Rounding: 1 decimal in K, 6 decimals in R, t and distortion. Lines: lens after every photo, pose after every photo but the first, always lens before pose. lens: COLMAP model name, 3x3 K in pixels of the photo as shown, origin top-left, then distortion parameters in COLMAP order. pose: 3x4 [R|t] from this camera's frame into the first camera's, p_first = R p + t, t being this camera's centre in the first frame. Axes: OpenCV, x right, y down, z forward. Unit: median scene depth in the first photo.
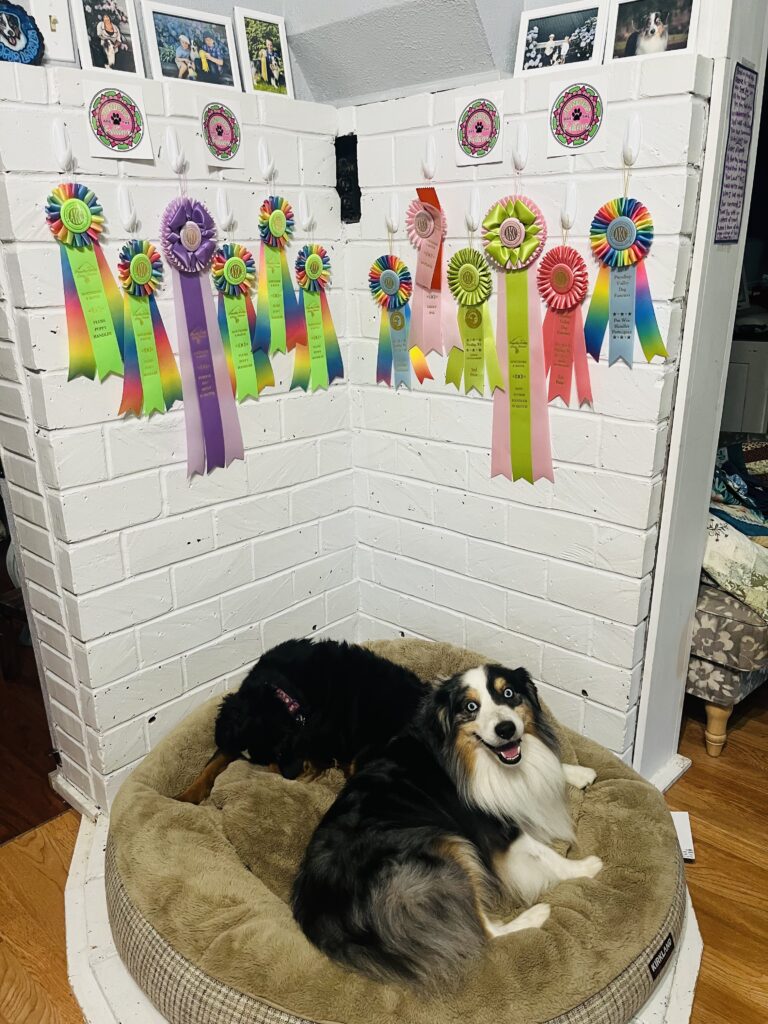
lens RADIAL K [[801.0, 0, 388.1], [0, 801.0, 511.0], [0, 0, 1]] dist [0.036339, -0.062411]
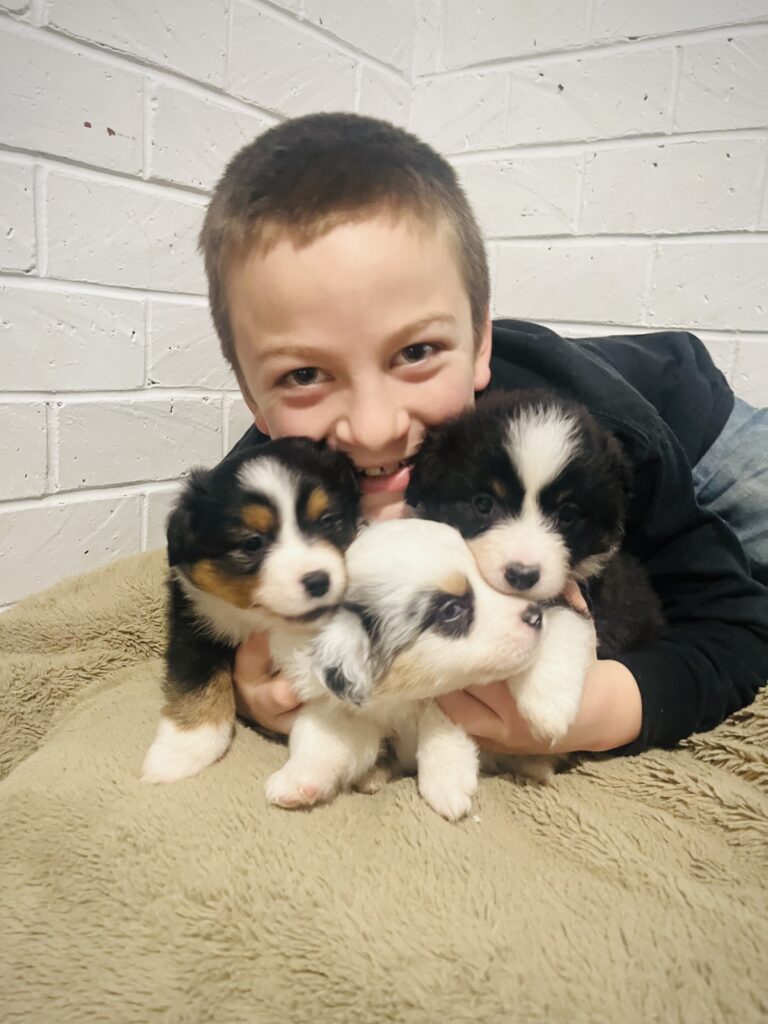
lens RADIAL K [[801.0, 0, 403.8], [0, 801.0, 526.2], [0, 0, 1]] dist [0.036339, -0.062411]
pose [[0.989892, 0.058267, 0.129301, -0.115096], [-0.046344, 0.994551, -0.093381, 0.270758], [-0.134038, 0.086445, 0.987199, 0.531074]]
